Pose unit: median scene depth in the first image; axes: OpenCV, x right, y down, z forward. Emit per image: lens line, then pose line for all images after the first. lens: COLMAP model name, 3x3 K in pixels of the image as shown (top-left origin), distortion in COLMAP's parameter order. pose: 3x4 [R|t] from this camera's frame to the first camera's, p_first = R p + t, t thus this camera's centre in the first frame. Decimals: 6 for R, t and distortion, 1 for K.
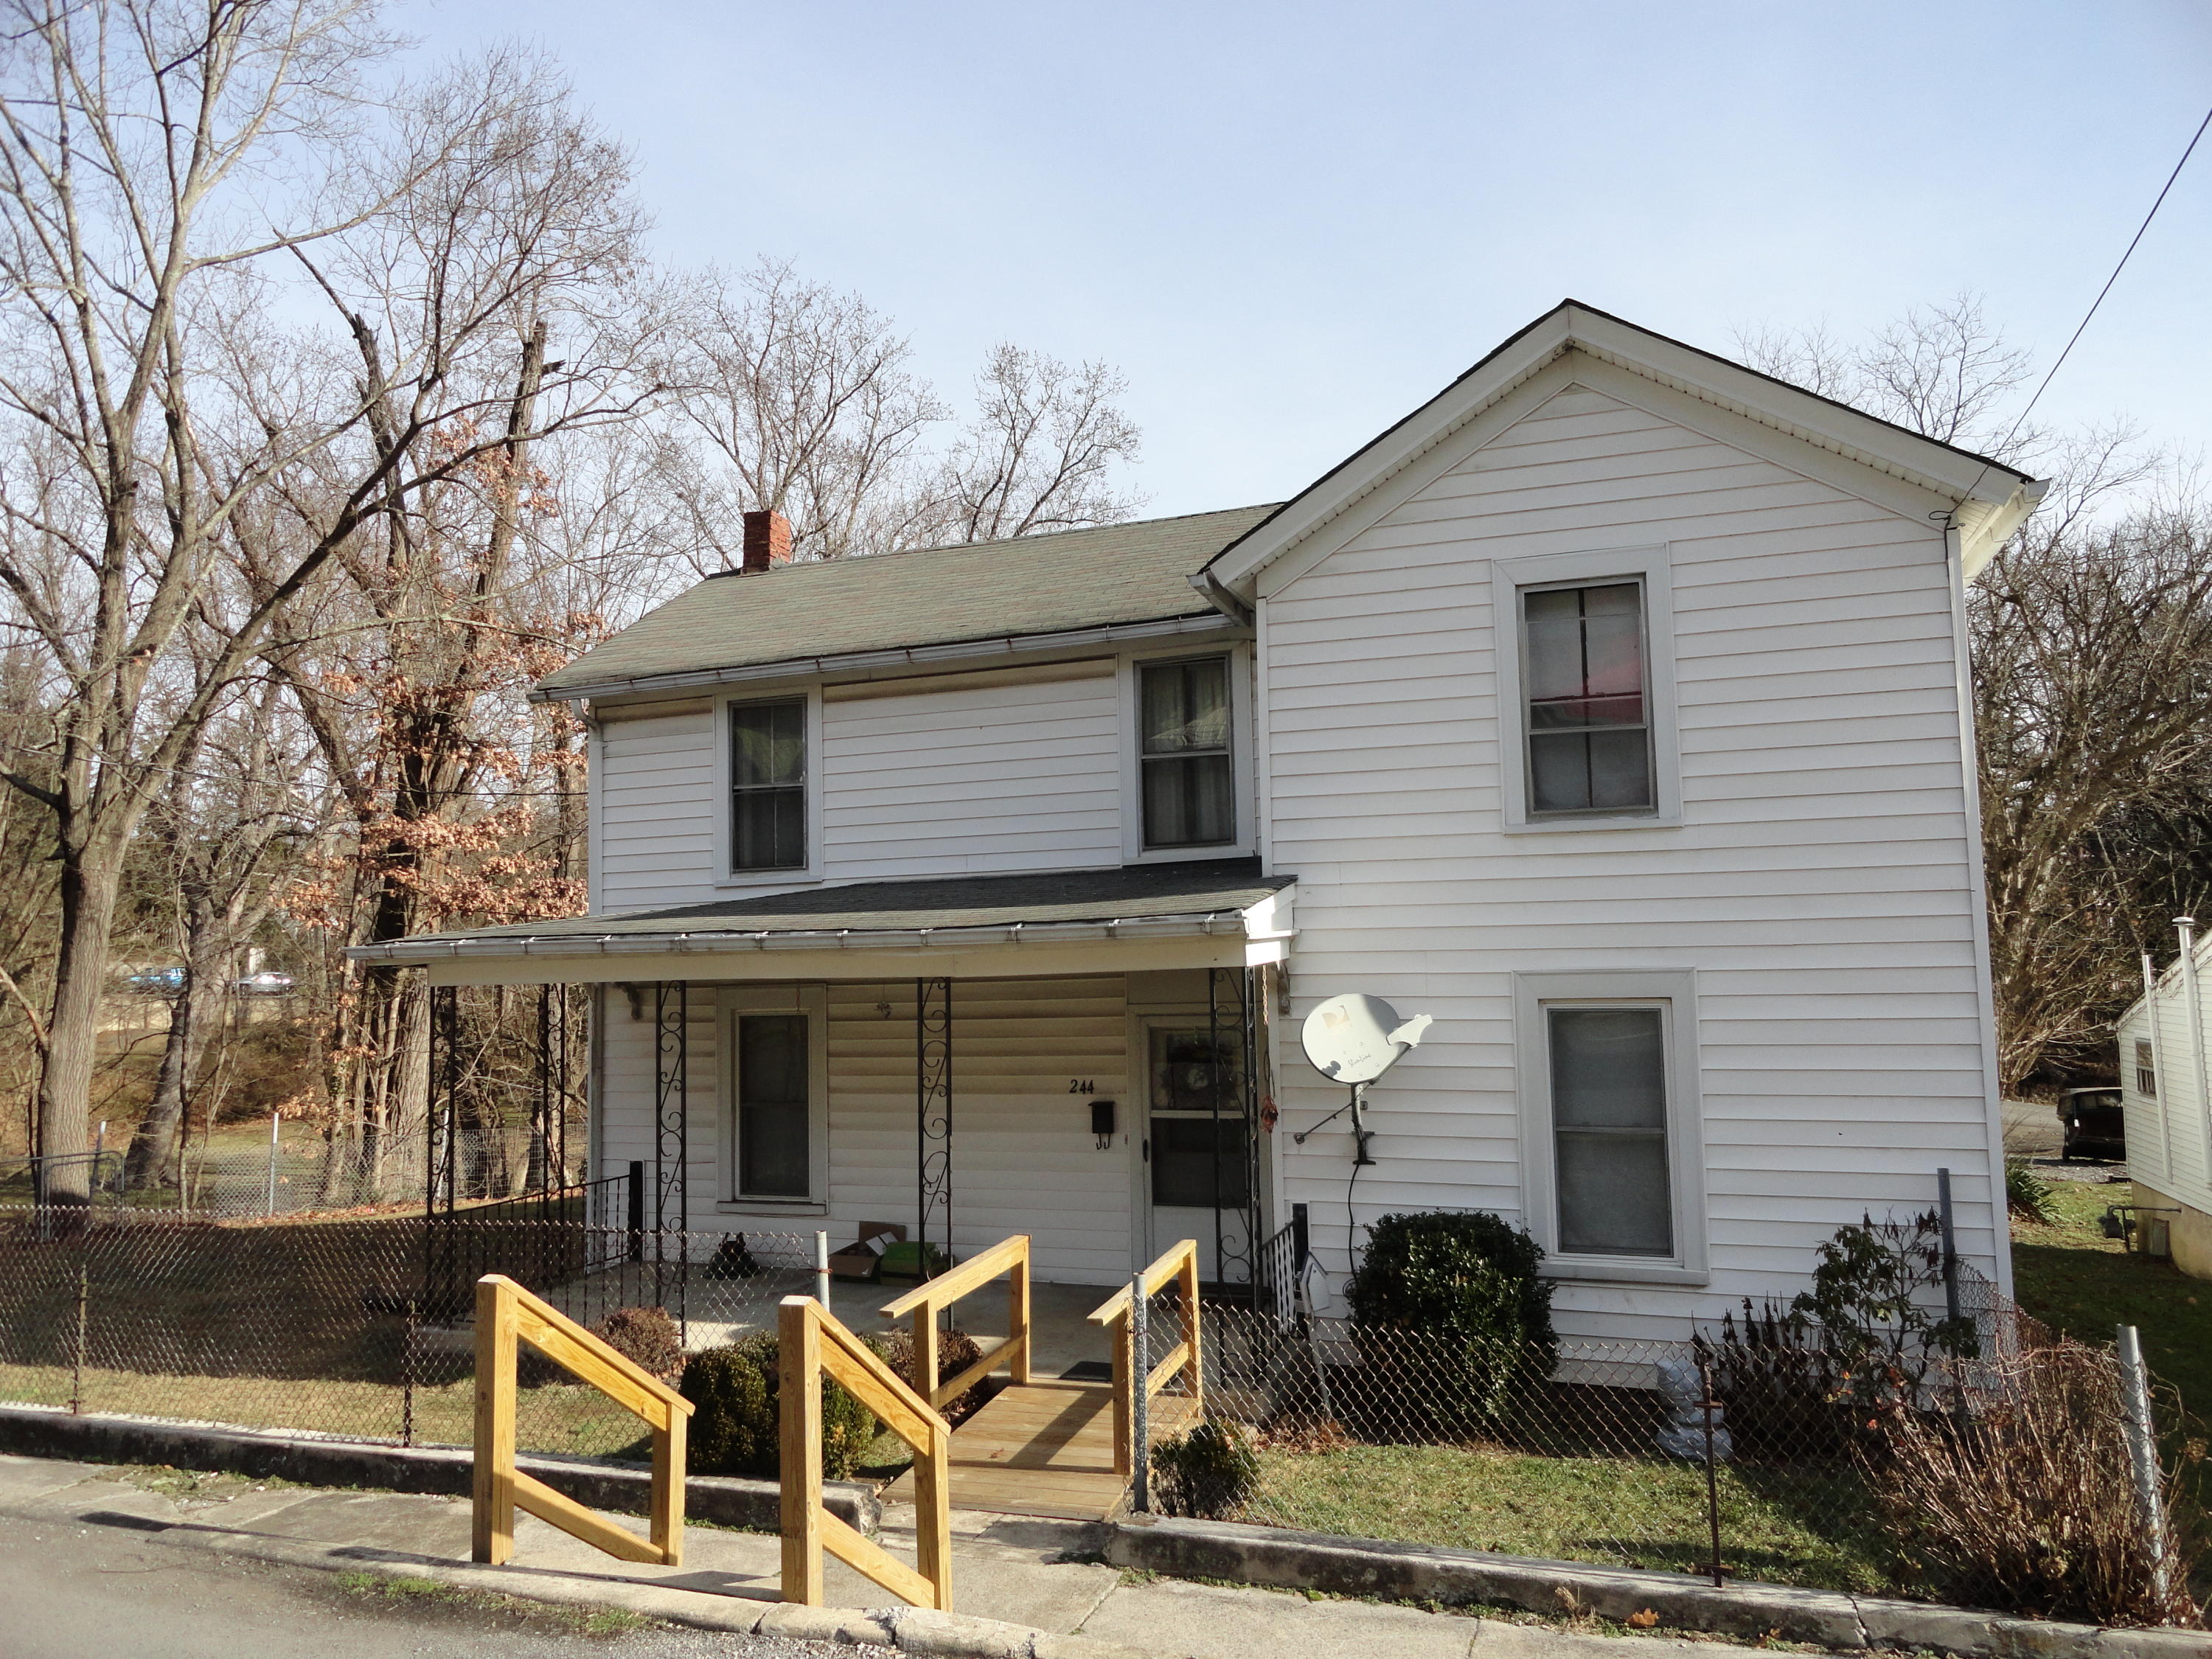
lens RADIAL K [[1496.3, 0, 1107.0], [0, 1496.3, 827.3], [0, 0, 1]] dist [0.001427, -0.002029]
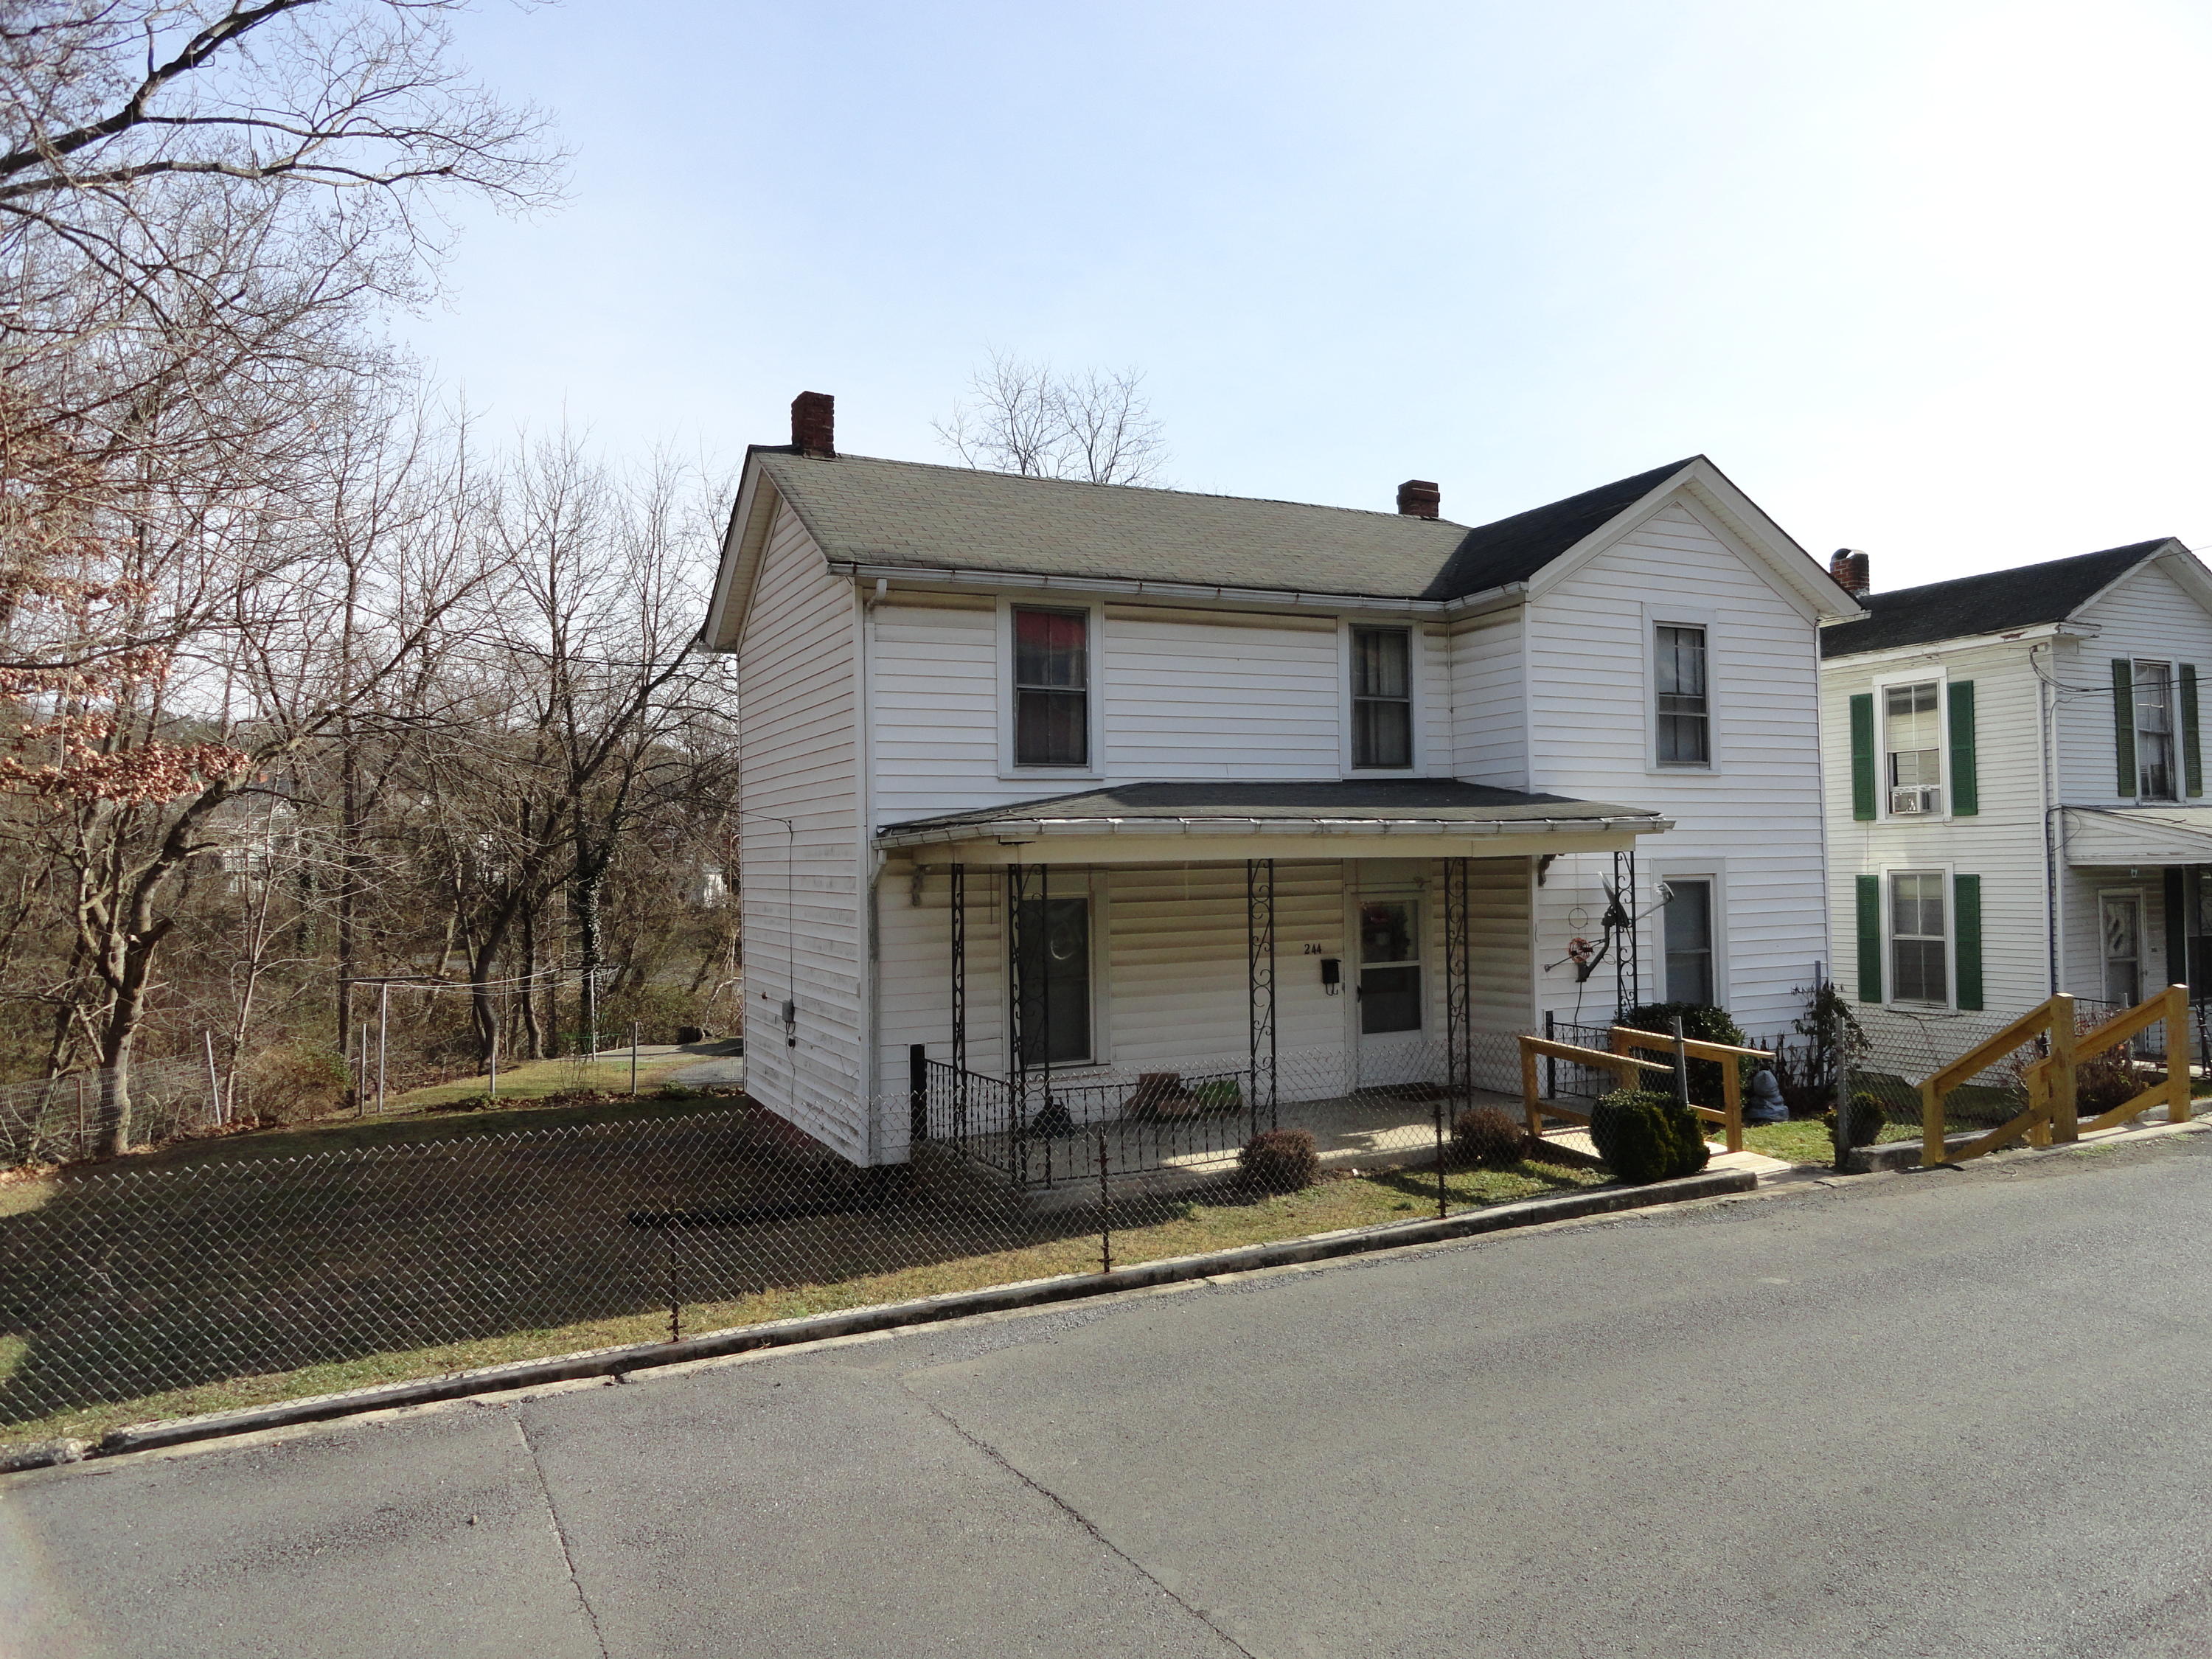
lens RADIAL K [[1496.3, 0, 1112.6], [0, 1496.3, 828.5], [0, 0, 1]] dist [0.001427, -0.002029]
pose [[0.694323, 0.026784, 0.719165, -1.059366], [-0.061951, 0.997822, 0.022649, 0.050876], [-0.716992, -0.060279, 0.694470, 0.232331]]
